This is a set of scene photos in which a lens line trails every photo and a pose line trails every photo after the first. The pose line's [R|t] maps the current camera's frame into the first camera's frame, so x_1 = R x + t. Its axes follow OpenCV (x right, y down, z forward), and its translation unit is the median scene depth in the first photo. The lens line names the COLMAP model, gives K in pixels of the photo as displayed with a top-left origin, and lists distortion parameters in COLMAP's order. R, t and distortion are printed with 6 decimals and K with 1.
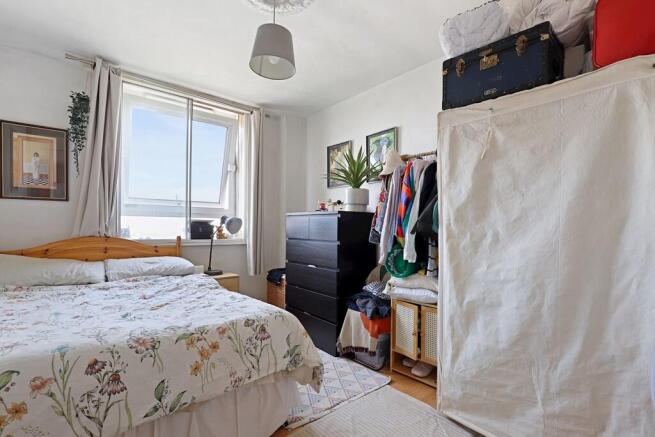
lens RADIAL K [[304.4, 0, 326.9], [0, 304.4, 227.1], [0, 0, 1]] dist [-0.001404, 0.000106]
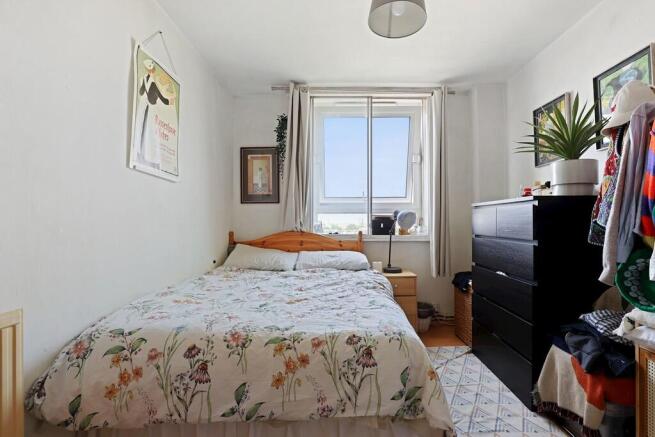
lens RADIAL K [[302.3, 0, 327.5], [0, 302.3, 218.5], [0, 0, 1]] dist [-0.019629, 0.000713]
pose [[0.763417, -0.020645, -0.645576, 0.116340], [0.010666, 0.999756, -0.019359, 0.005204], [0.645818, 0.007893, 0.763451, 0.191957]]
